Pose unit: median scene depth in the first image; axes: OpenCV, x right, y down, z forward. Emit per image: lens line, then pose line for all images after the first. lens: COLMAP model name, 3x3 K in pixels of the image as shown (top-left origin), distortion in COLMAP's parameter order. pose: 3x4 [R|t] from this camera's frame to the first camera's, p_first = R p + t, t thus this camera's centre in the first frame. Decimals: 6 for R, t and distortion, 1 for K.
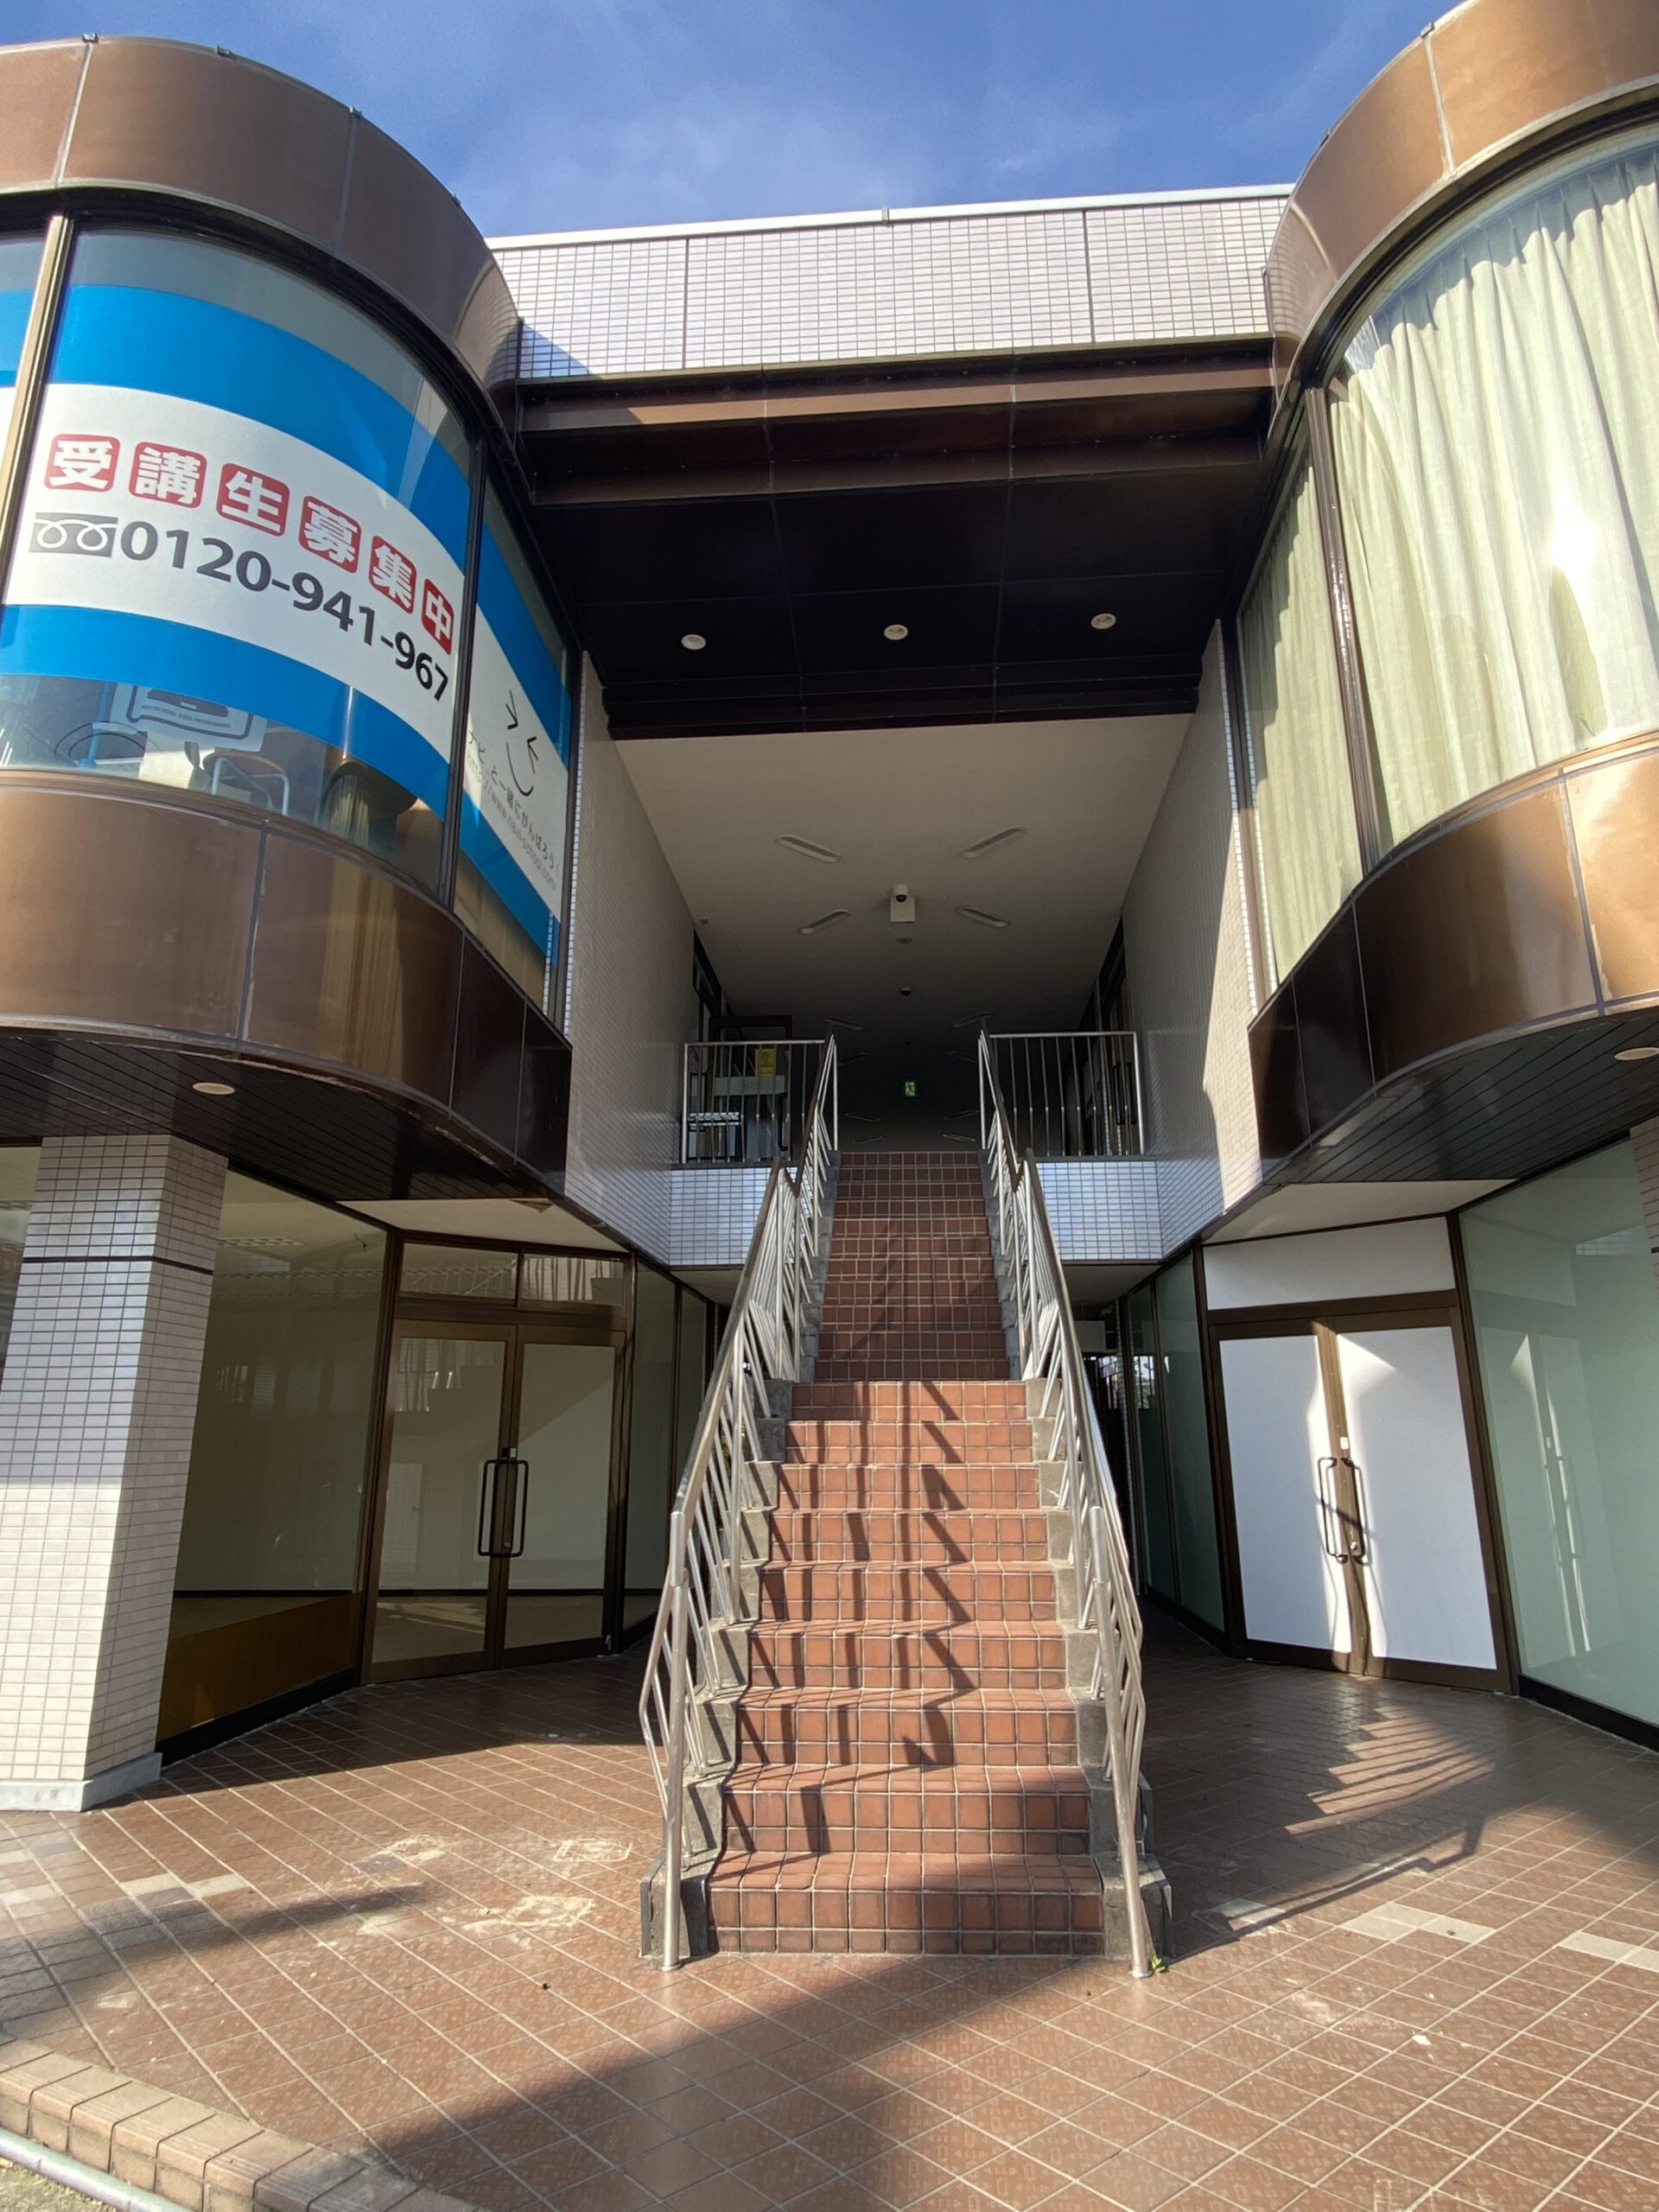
lens RADIAL K [[1204.8, 0, 829.5], [0, 1204.8, 1106.0], [0, 0, 1]] dist [-0.002161, -0.001386]
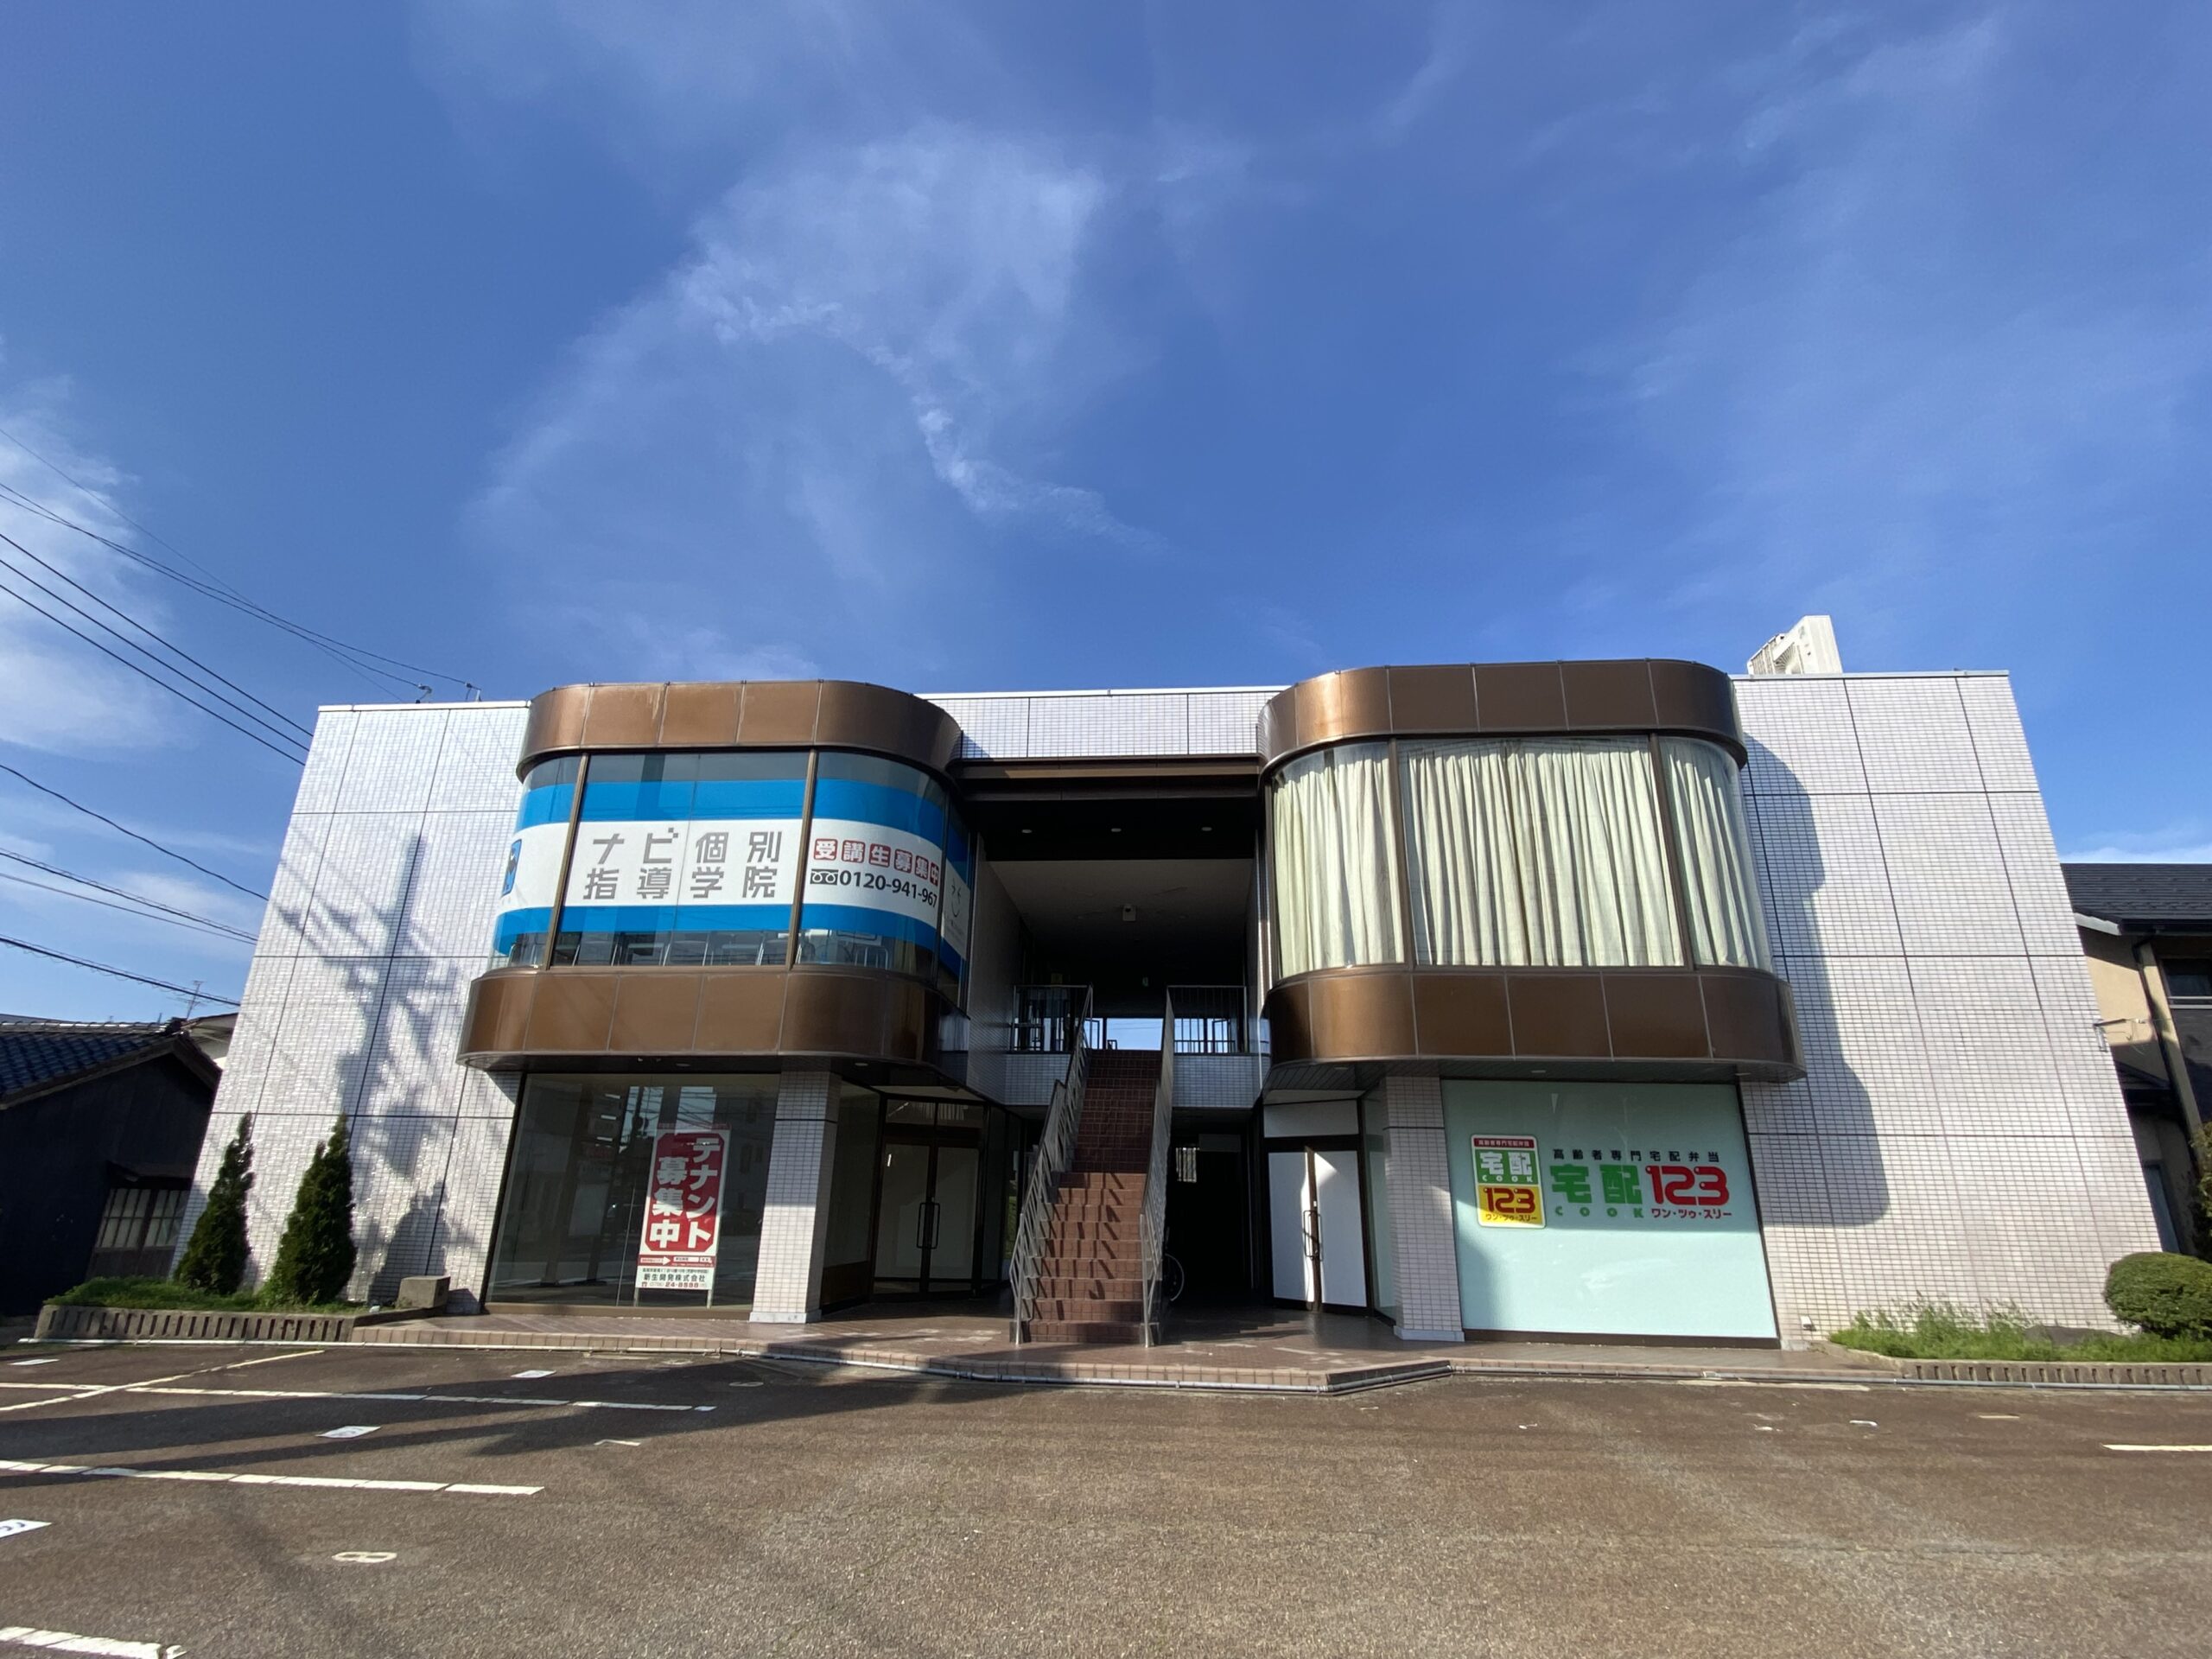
lens RADIAL K [[971.0, 0, 1106.0], [0, 971.0, 829.5], [0, 0, 1]] dist [0.000699, 0.000034]
pose [[0.999808, 0.016919, -0.009898, 0.082250], [-0.017820, 0.994884, -0.099440, -0.325227], [0.008165, 0.099597, 0.994994, -1.254091]]
